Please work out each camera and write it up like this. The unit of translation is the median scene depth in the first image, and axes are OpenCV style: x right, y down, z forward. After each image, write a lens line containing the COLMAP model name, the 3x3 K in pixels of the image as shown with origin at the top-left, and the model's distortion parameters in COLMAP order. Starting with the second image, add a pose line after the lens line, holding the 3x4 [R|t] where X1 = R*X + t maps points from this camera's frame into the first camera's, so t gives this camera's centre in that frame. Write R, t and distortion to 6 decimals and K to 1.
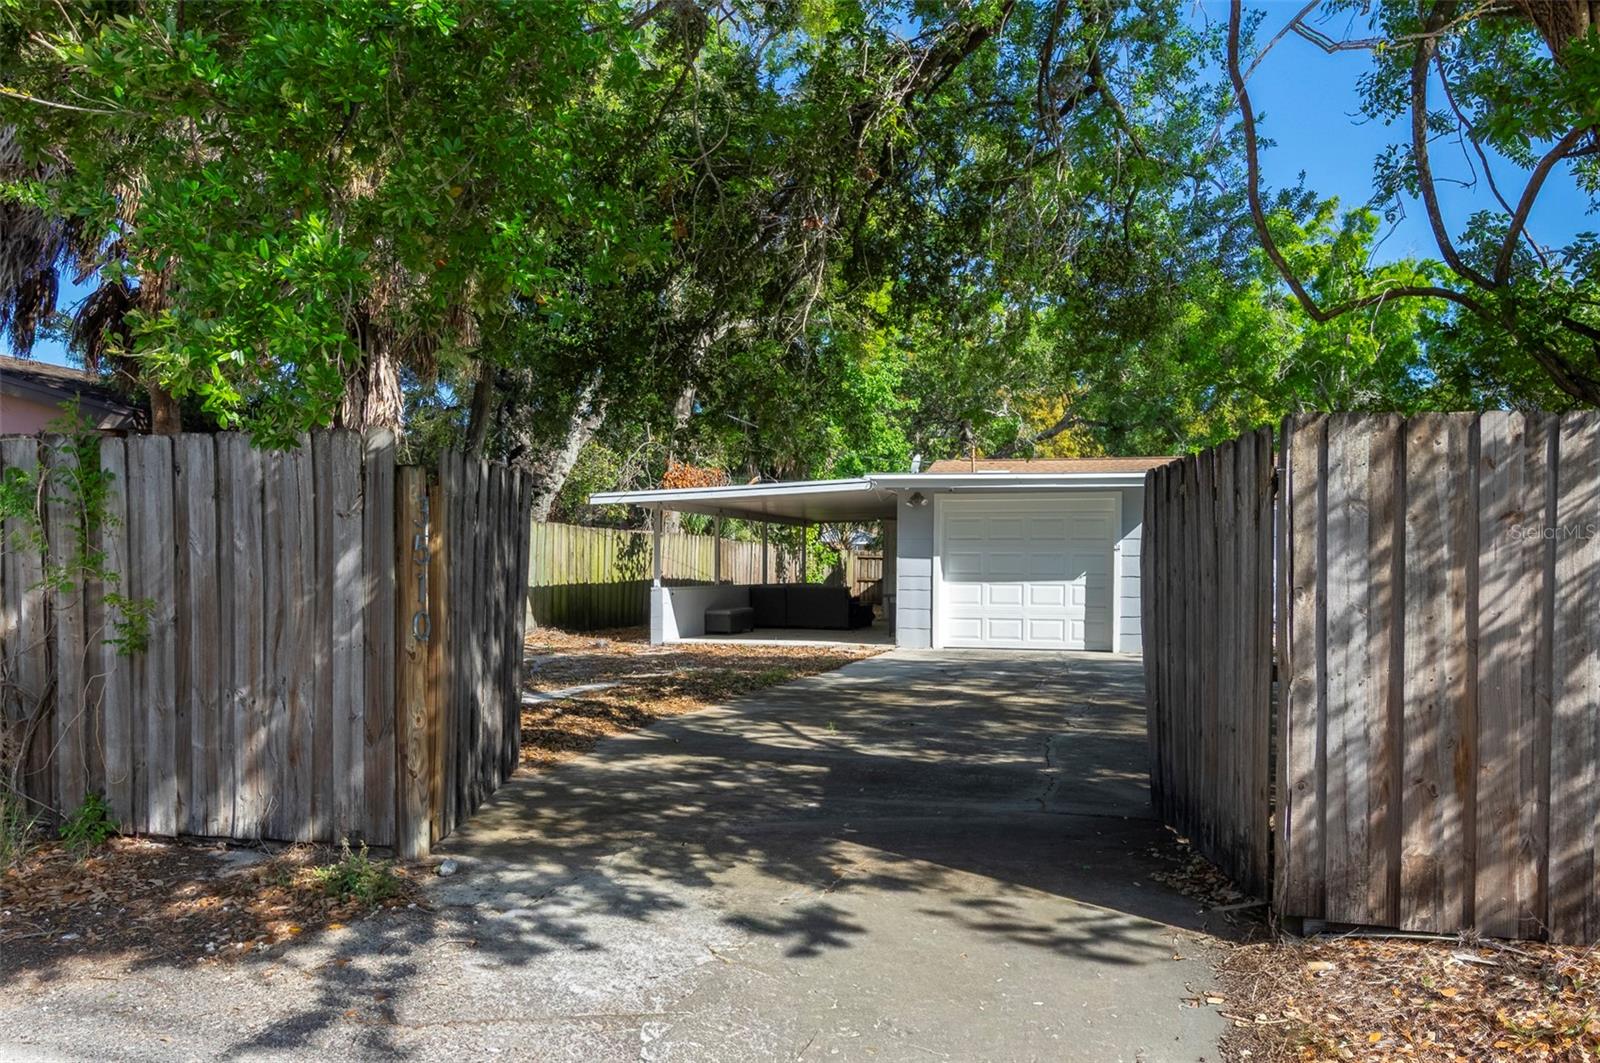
lens RADIAL K [[1118.4, 0, 758.9], [0, 1118.4, 534.5], [0, 0, 1]] dist [0.110118, -0.000563]
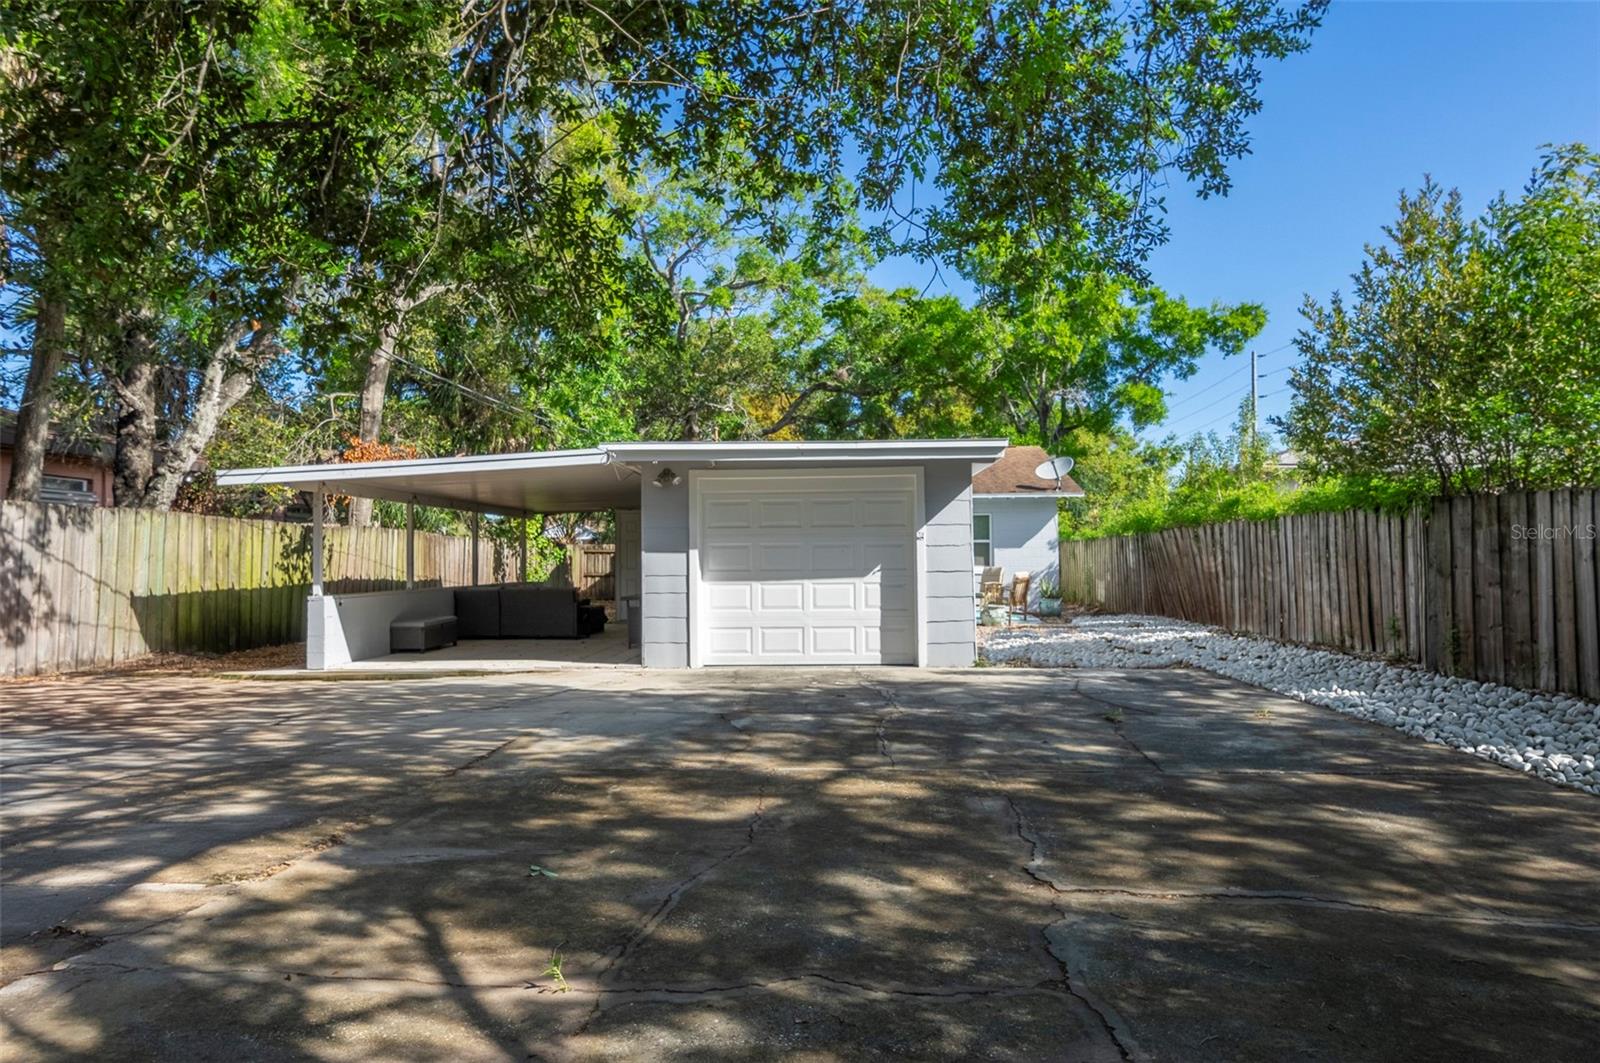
lens RADIAL K [[919.1, 0, 800.0], [0, 919.1, 531.5], [0, 0, 1]] dist [-0.002503, 0.027007]
pose [[0.948183, -0.006150, 0.317665, 0.018363], [0.006314, 0.999980, 0.000511, 0.005279], [-0.317662, 0.001521, 0.948203, 0.269925]]
